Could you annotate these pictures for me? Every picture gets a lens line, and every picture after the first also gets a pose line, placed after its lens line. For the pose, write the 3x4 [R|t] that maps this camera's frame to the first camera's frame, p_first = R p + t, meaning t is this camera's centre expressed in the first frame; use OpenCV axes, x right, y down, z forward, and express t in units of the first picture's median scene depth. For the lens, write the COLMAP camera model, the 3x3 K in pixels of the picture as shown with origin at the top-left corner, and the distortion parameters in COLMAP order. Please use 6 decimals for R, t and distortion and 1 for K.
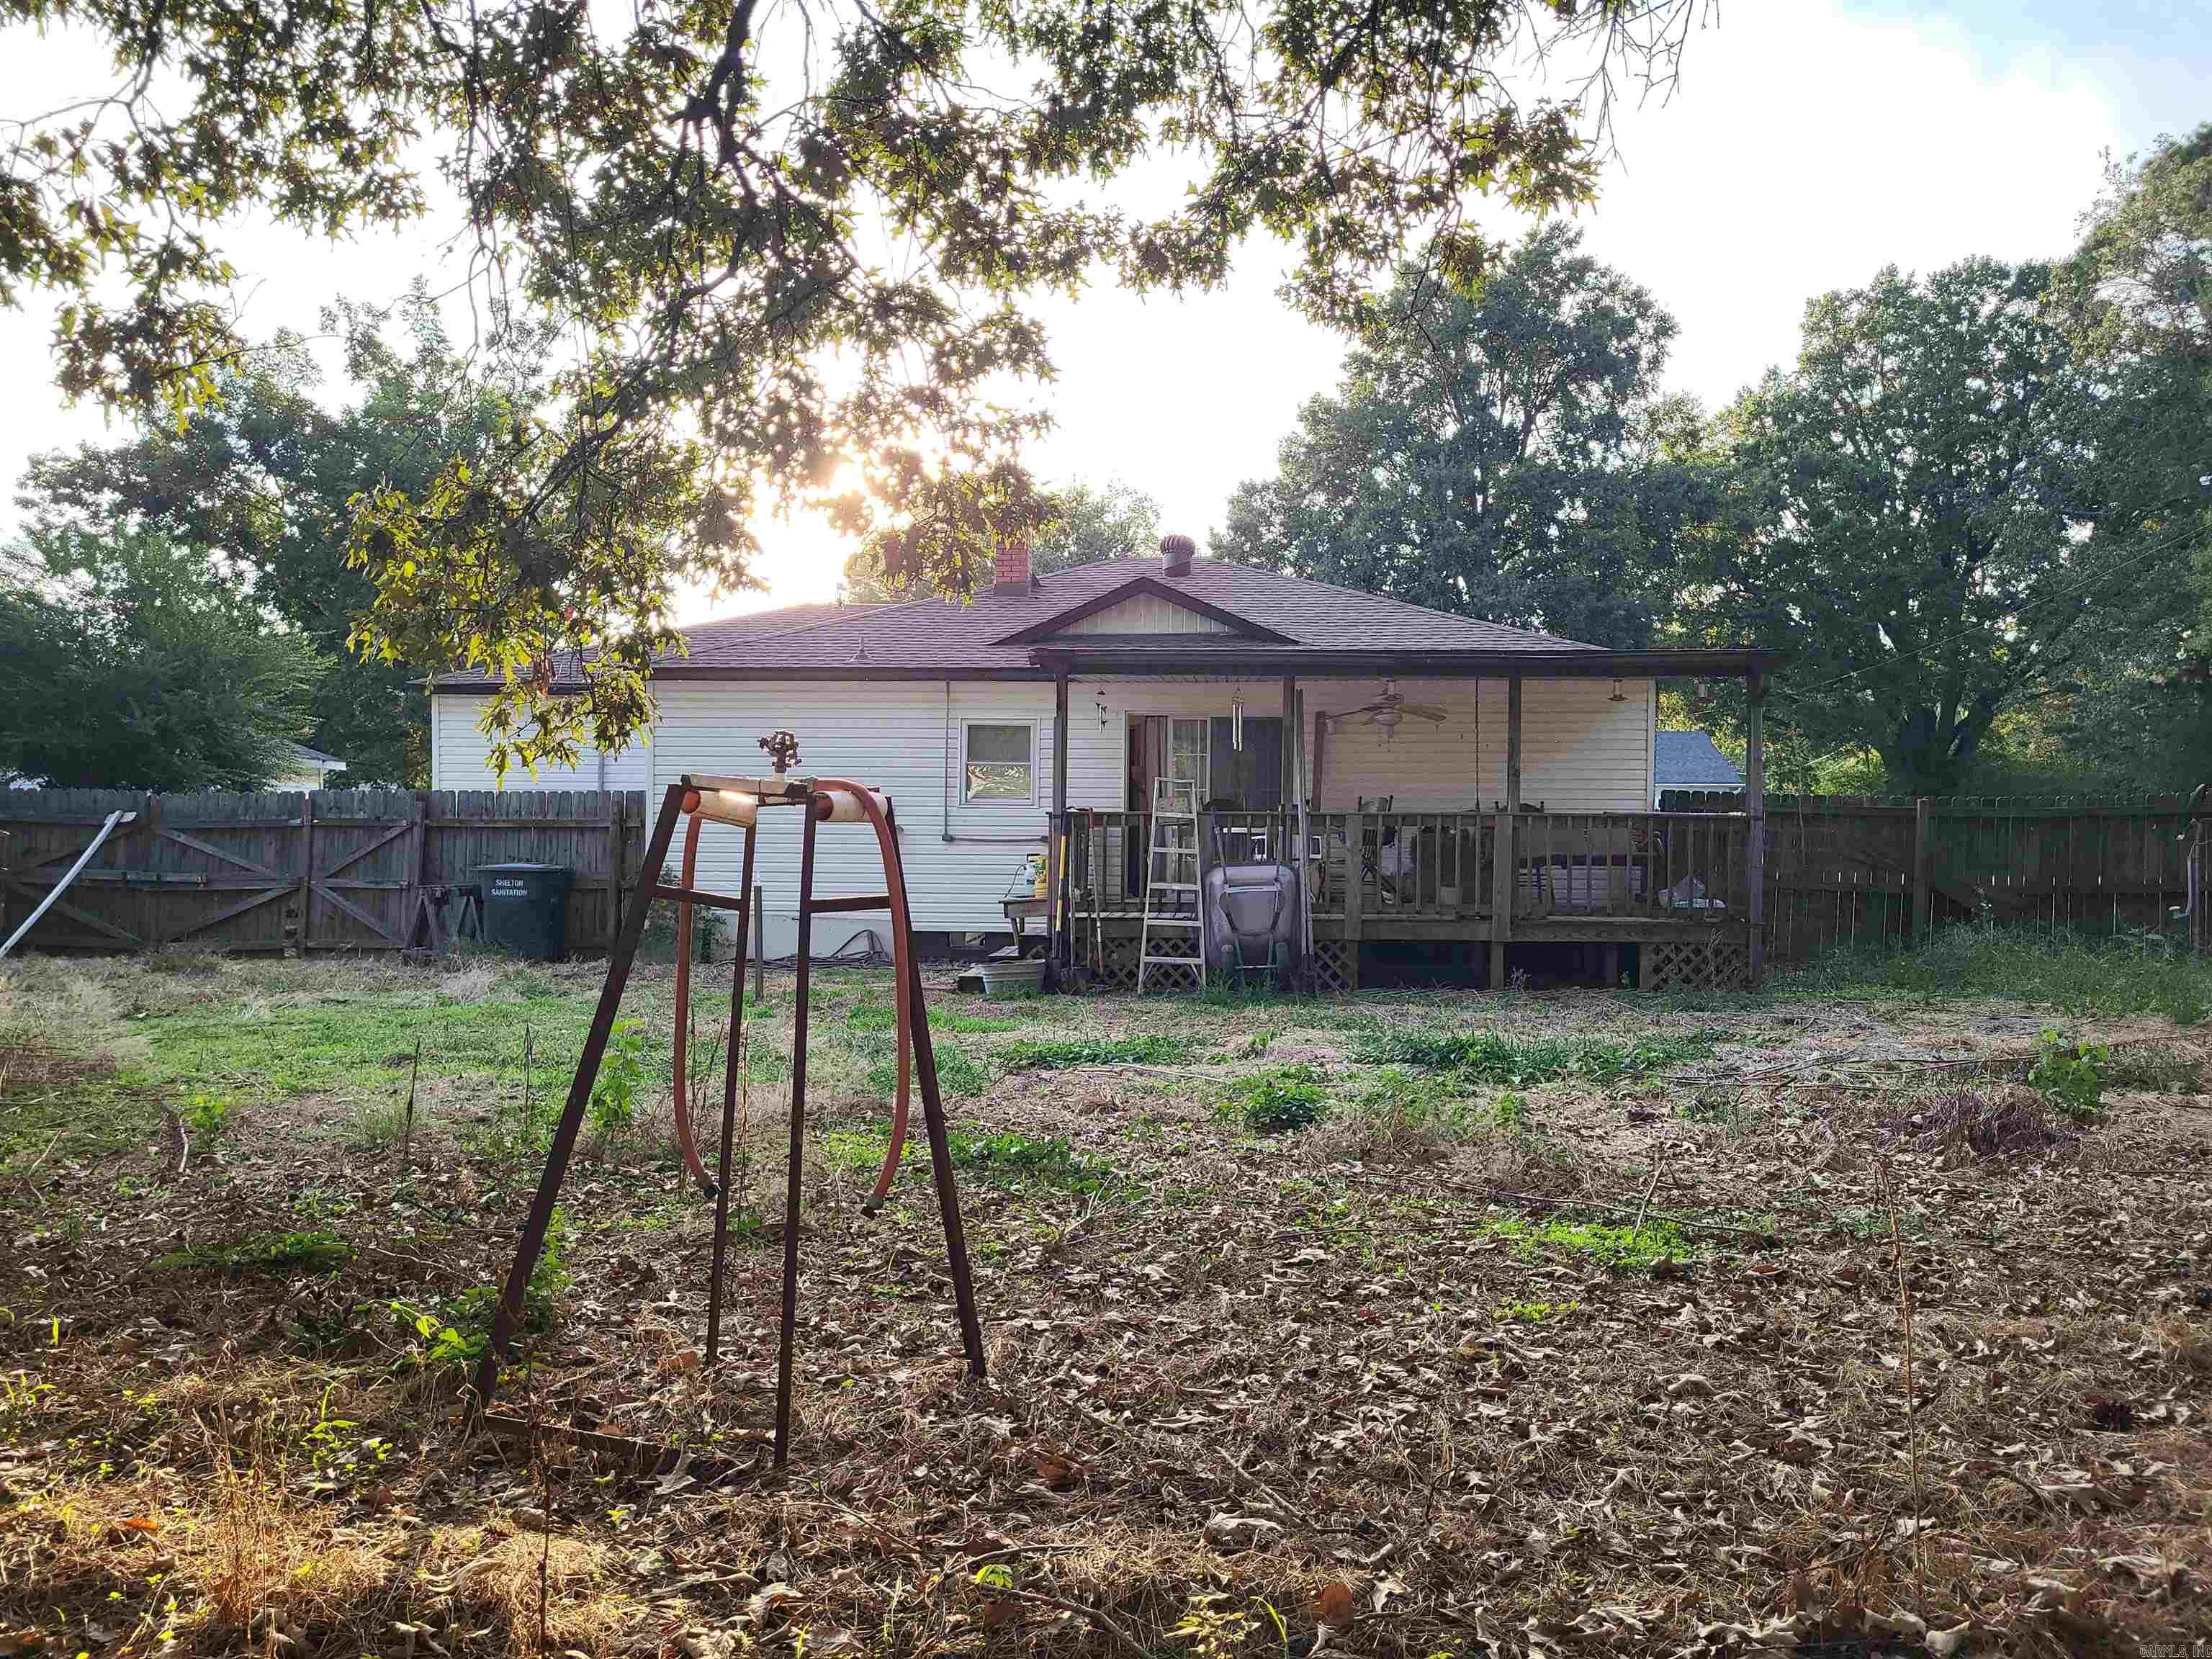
lens RADIAL K [[1682.6, 0, 1125.5], [0, 1682.6, 849.0], [0, 0, 1]] dist [0.057072, -0.049205]
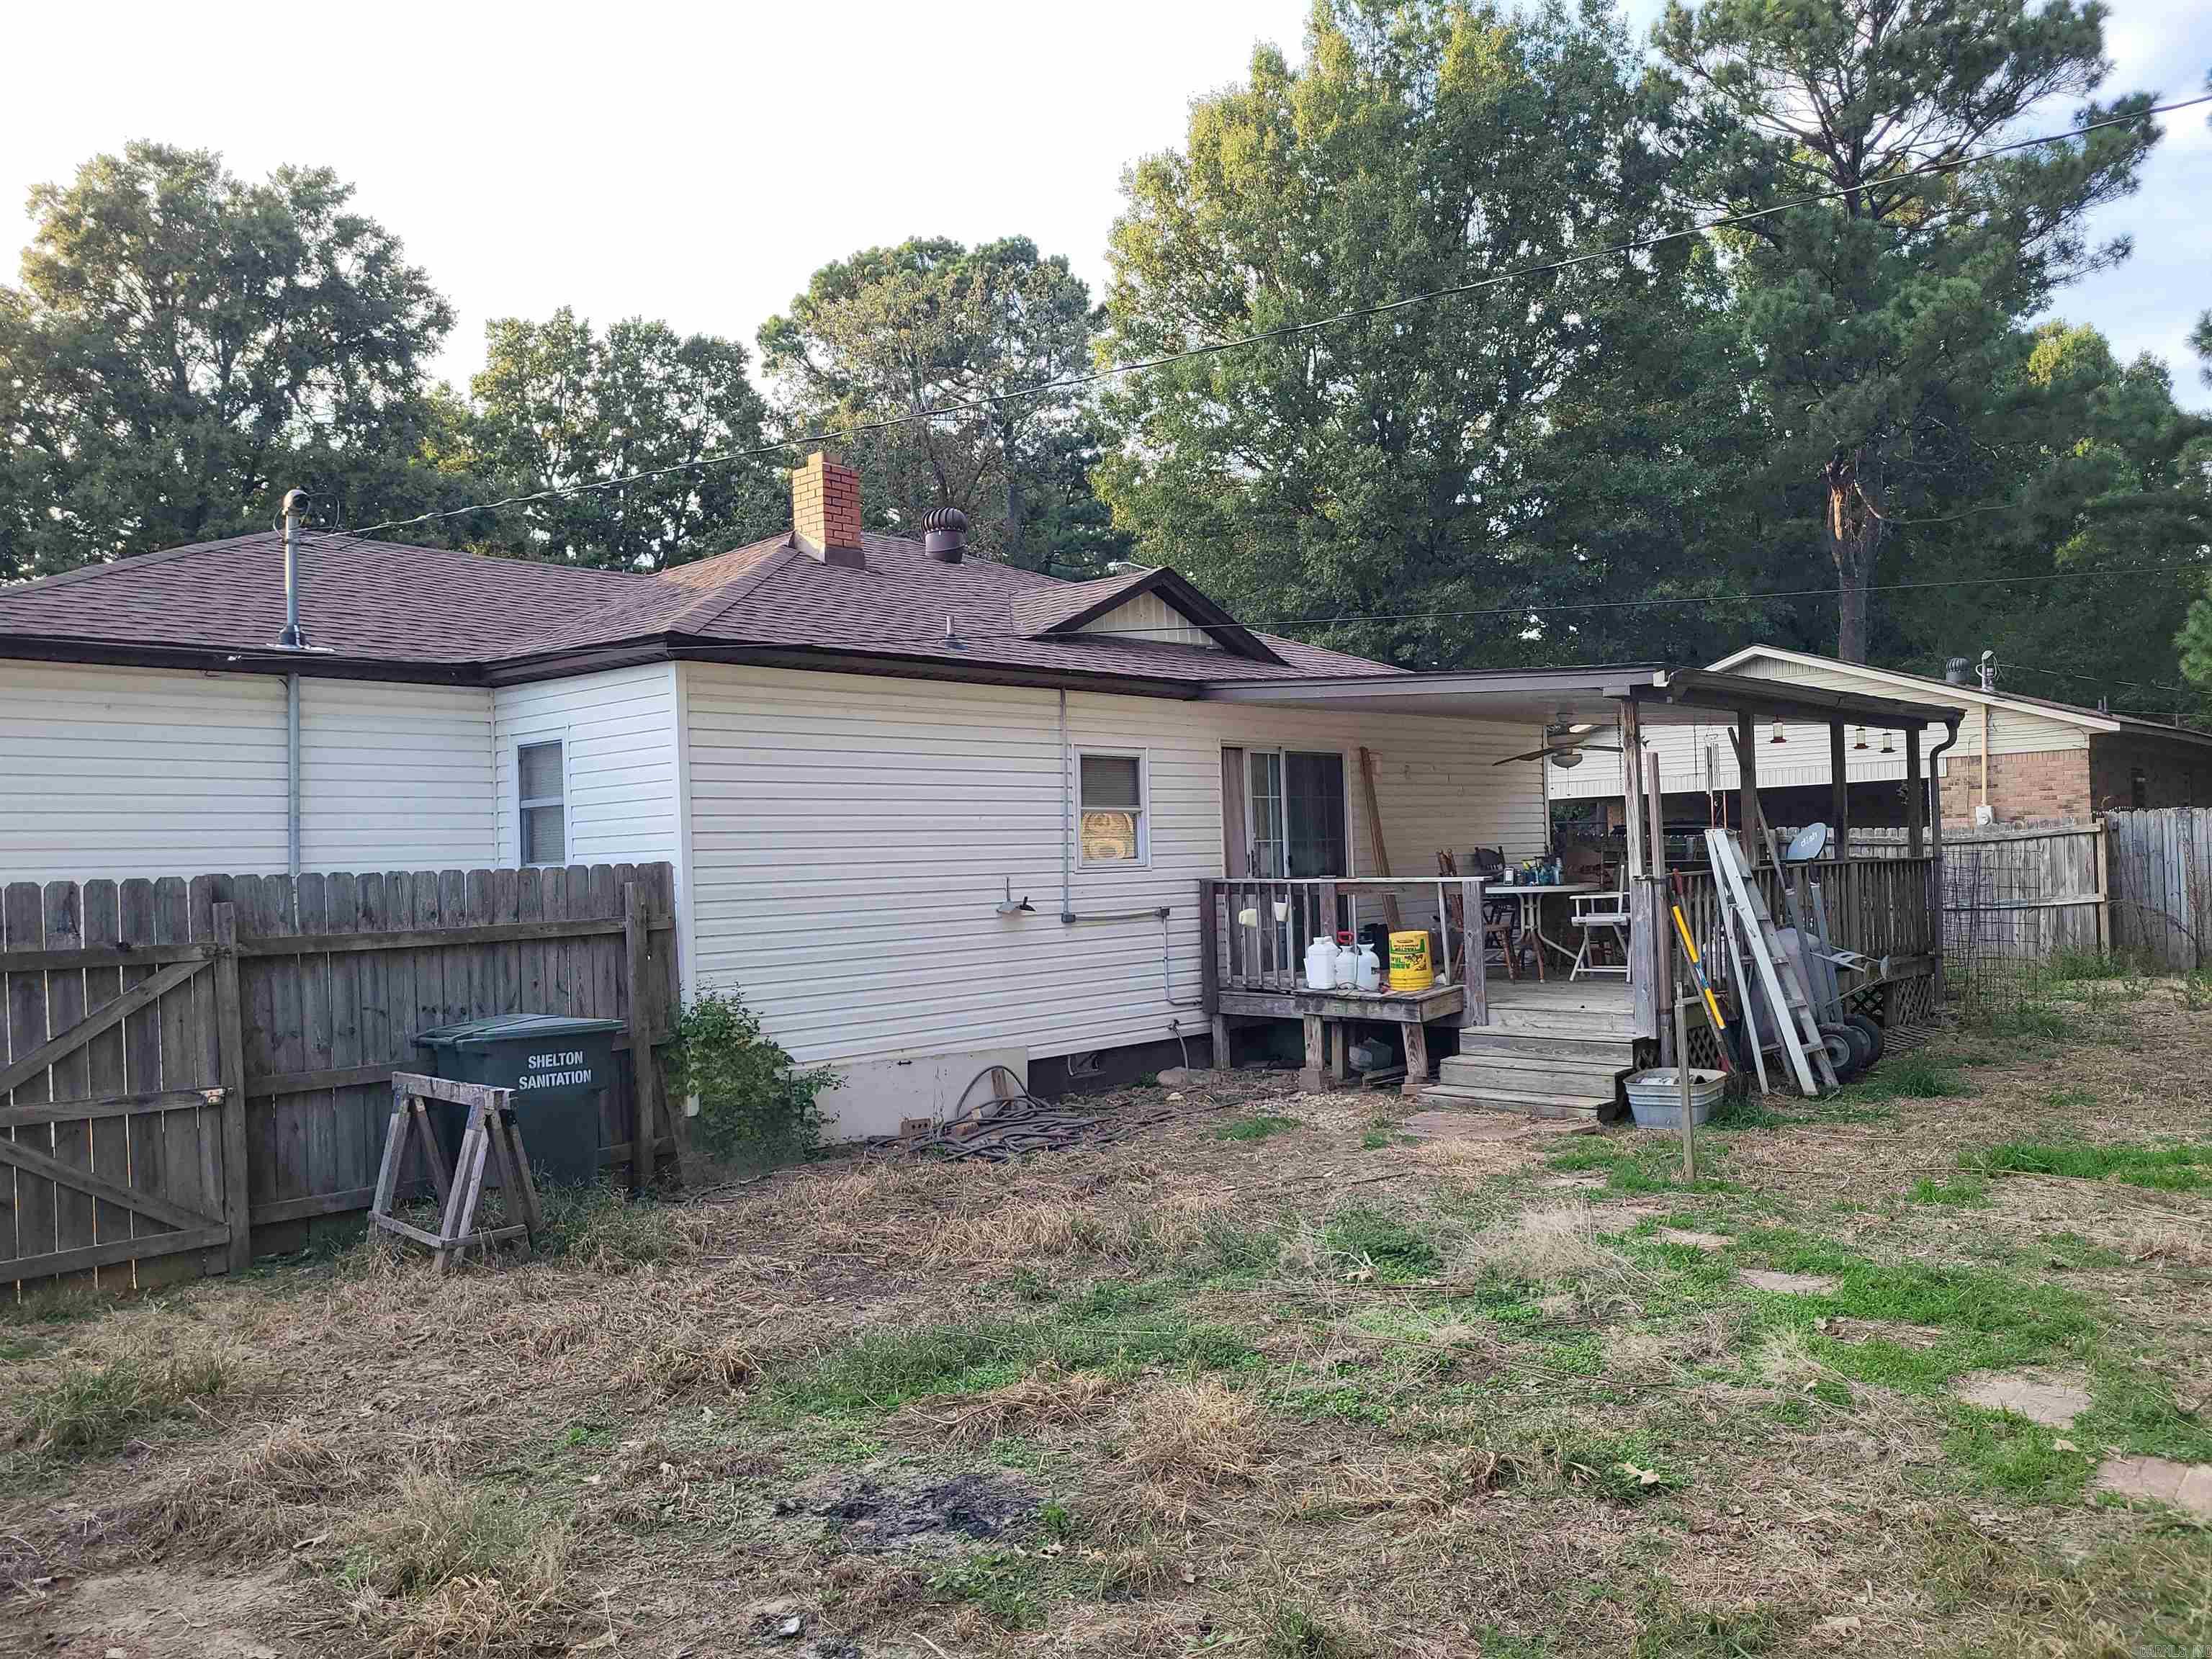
lens RADIAL K [[1682.6, 0, 1111.0], [0, 1682.6, 835.4], [0, 0, 1]] dist [0.057072, -0.049205]
pose [[0.622910, -0.016055, 0.782129, -0.951970], [0.036101, 0.999314, -0.008239, -0.050891], [-0.781460, 0.033368, 0.623062, 0.847258]]
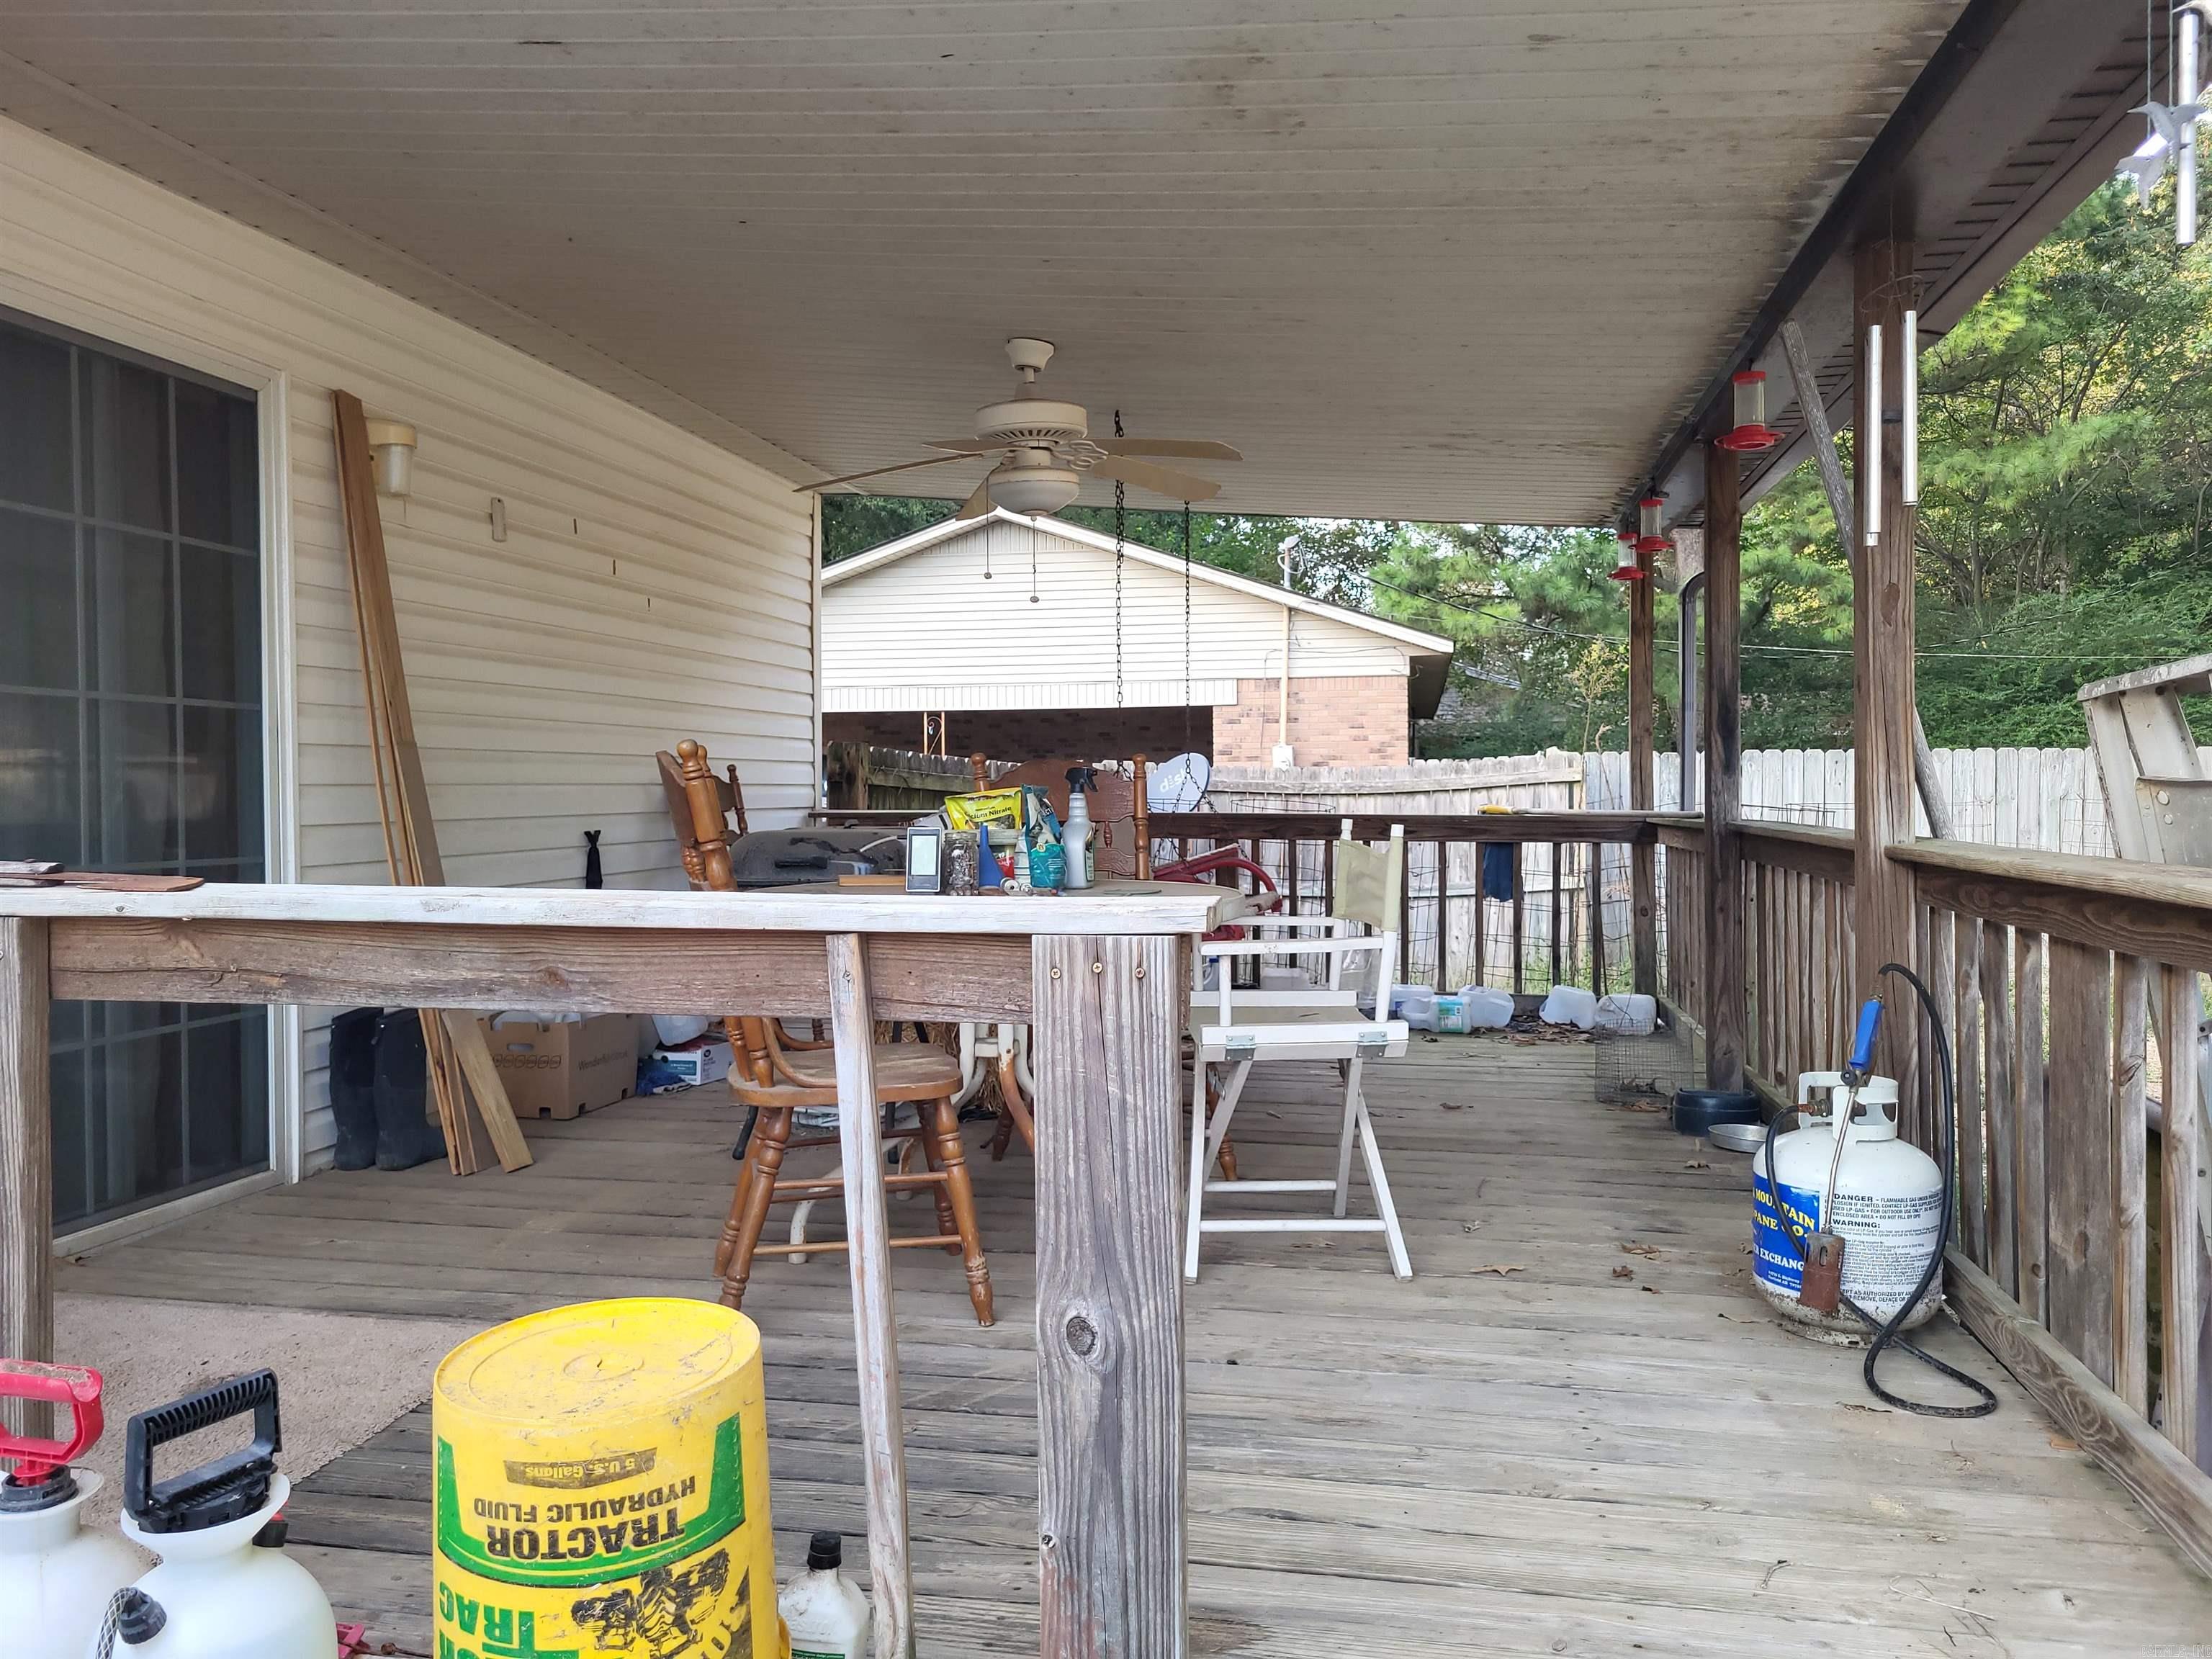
lens RADIAL K [[1682.6, 0, 1114.5], [0, 1682.6, 830.7], [0, 0, 1]] dist [0.057072, -0.049205]
pose [[0.123285, -0.031603, 0.991868, -0.174577], [0.003735, 0.999501, 0.031382, -0.036787], [-0.992364, -0.000164, 0.123341, 1.283606]]
